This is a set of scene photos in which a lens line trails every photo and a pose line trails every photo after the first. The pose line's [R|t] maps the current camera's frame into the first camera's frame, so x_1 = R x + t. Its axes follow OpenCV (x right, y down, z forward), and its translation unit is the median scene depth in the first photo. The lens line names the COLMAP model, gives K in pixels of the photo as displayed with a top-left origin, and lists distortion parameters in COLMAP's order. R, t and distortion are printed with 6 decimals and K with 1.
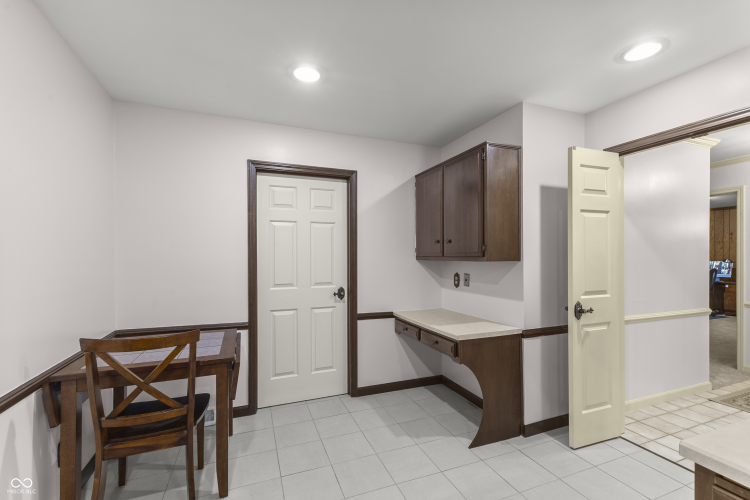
lens RADIAL K [[324.7, 0, 375.7], [0, 324.7, 258.2], [0, 0, 1]] dist [0.007359, 0.000007]
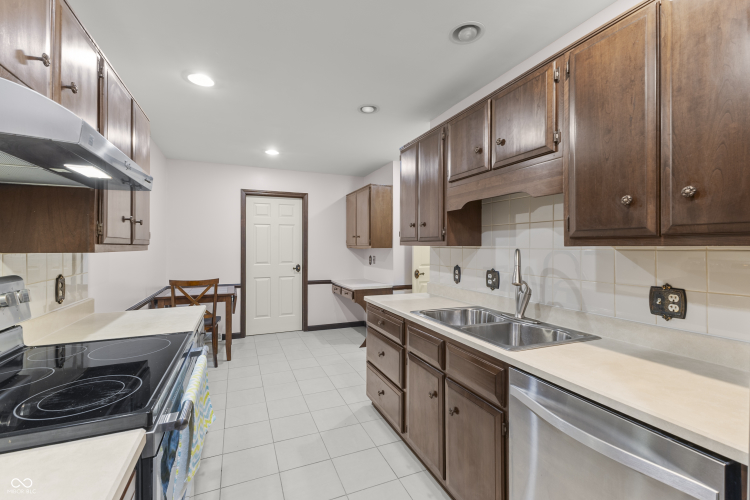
lens RADIAL K [[324.3, 0, 373.7], [0, 324.3, 245.1], [0, 0, 1]] dist [0.005021, -0.000308]
pose [[0.999711, 0.001839, 0.023979, 0.251325], [-0.001604, 0.999951, -0.009808, 0.008764], [-0.023996, 0.009767, 0.999664, -0.684859]]
